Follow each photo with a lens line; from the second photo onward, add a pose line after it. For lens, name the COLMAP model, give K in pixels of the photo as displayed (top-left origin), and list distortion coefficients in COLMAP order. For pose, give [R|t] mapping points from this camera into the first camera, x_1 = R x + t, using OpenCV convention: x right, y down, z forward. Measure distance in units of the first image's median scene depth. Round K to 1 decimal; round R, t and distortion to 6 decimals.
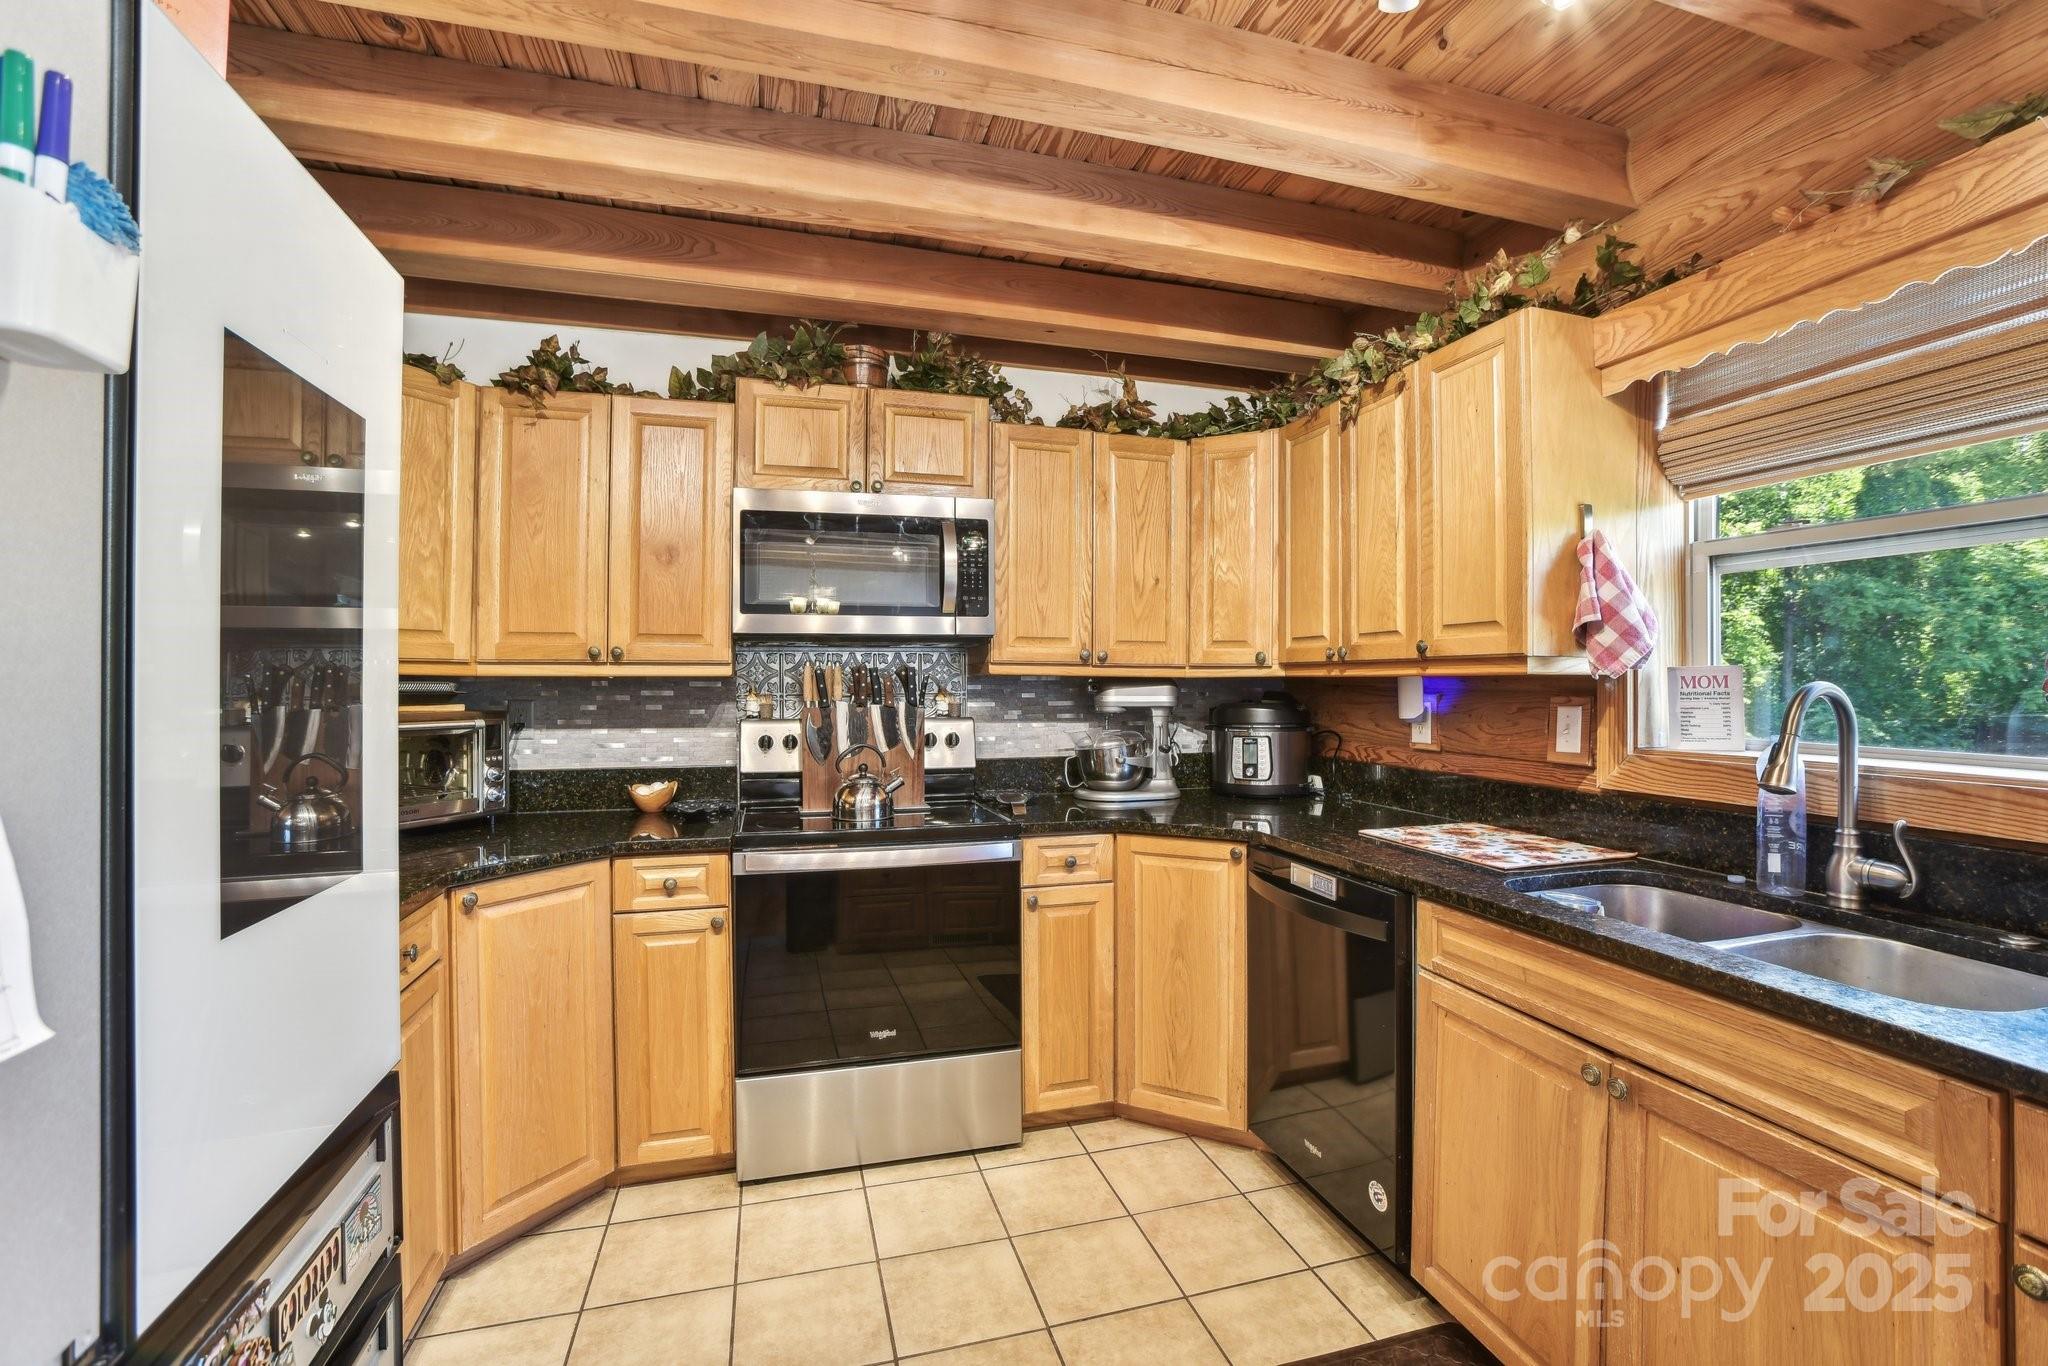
lens RADIAL K [[896.6, 0, 1033.0], [0, 896.6, 674.1], [0, 0, 1]] dist [-0.056997, 0.015832]
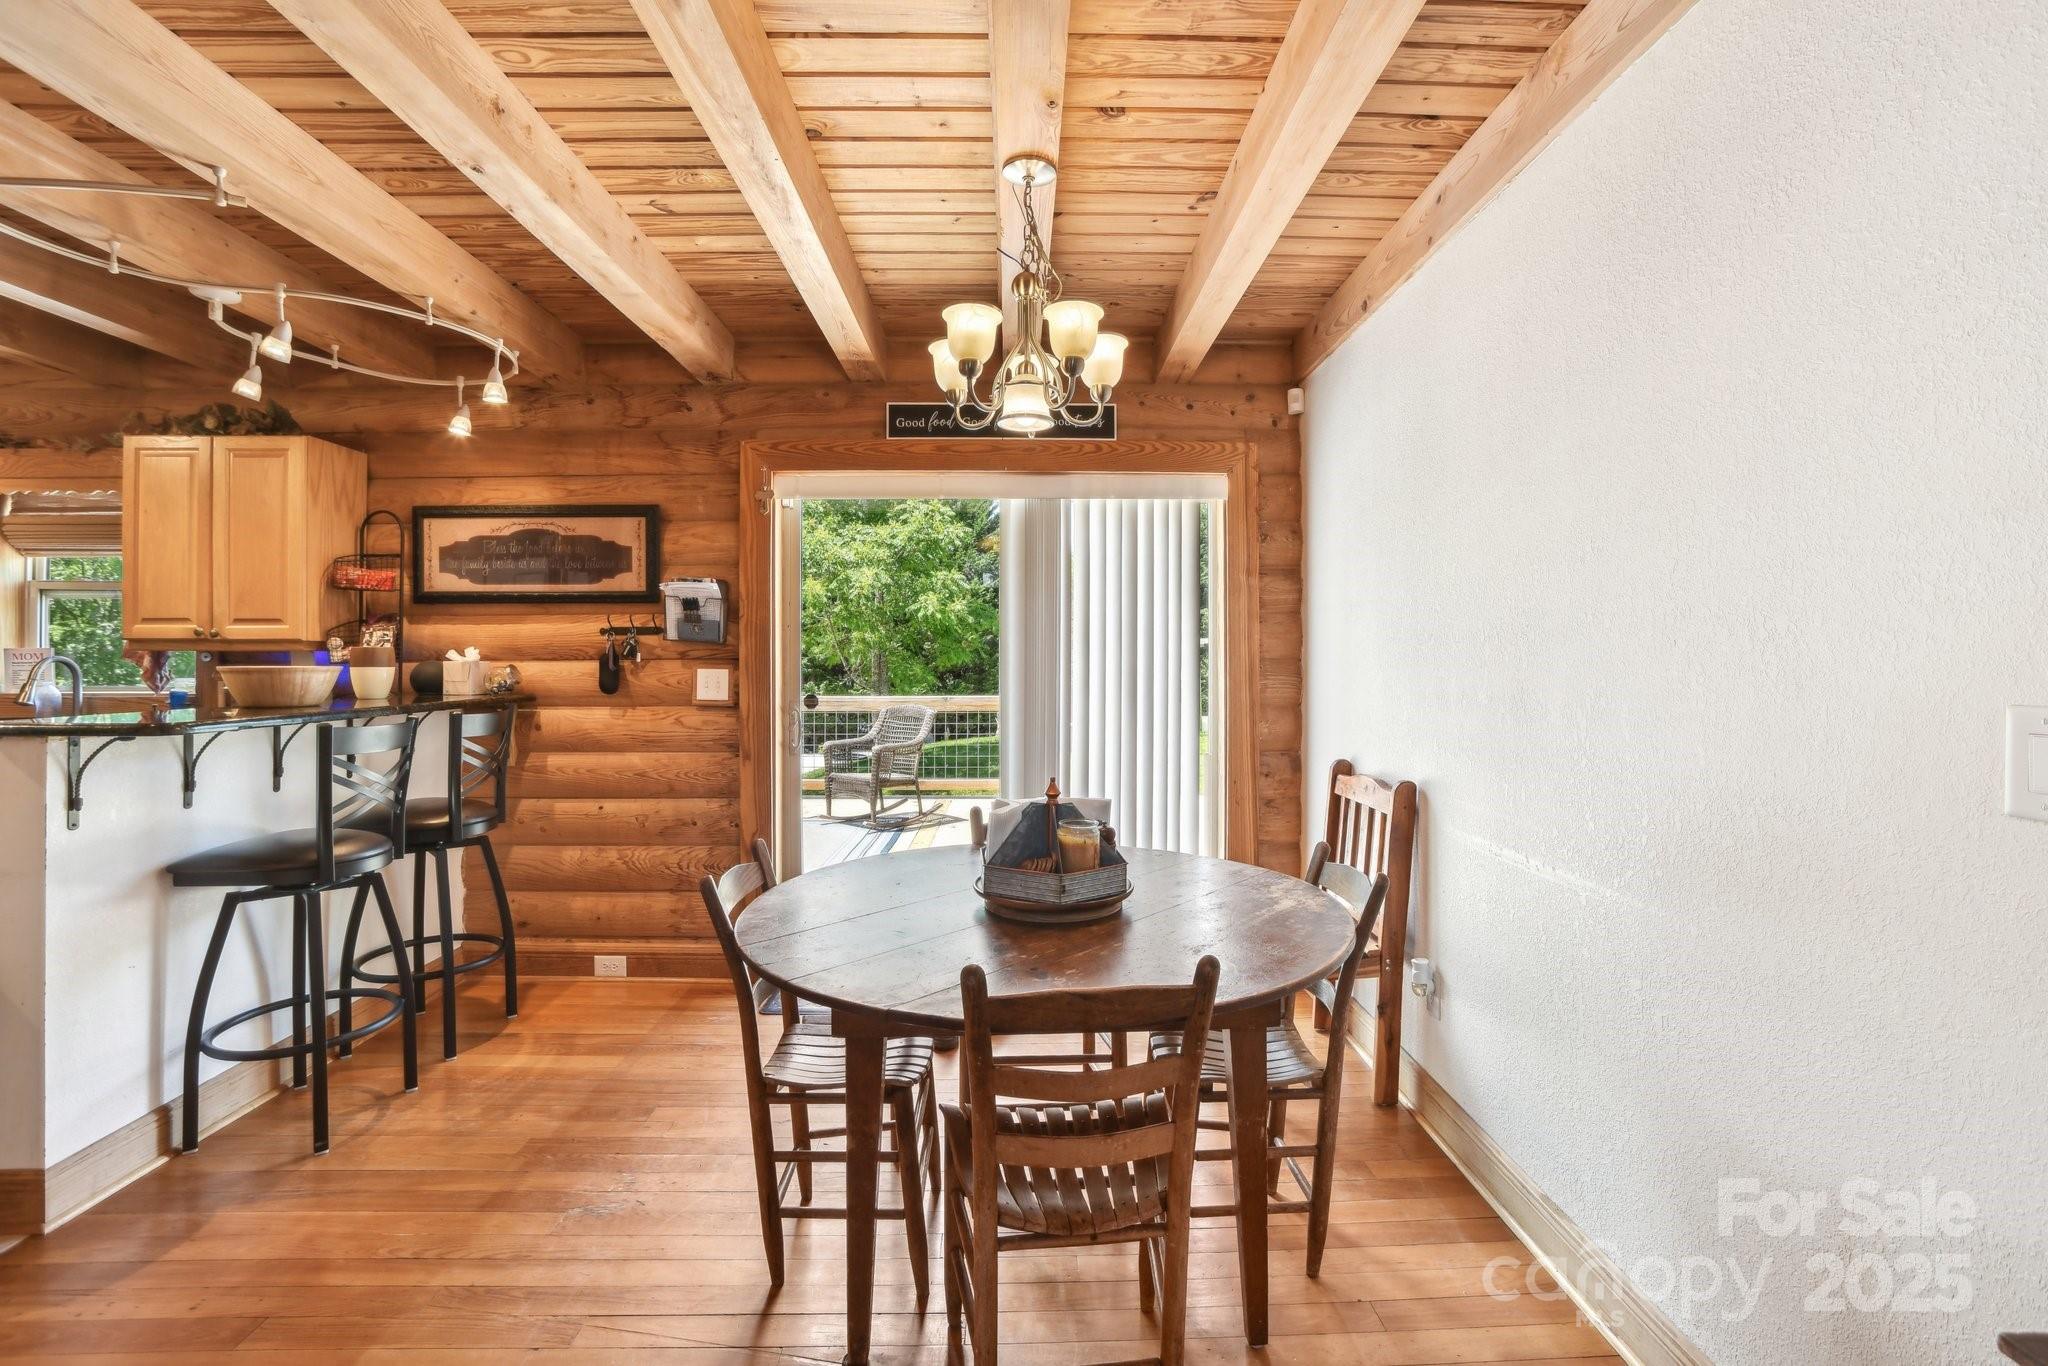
lens RADIAL K [[896.6, 0, 1029.0], [0, 896.6, 660.8], [0, 0, 1]] dist [-0.056997, 0.015832]
pose [[0.265497, 0.001017, 0.964111, -0.415090], [-0.006978, 0.999975, 0.000867, 0.001211], [-0.964086, -0.006958, 0.265498, -1.502698]]
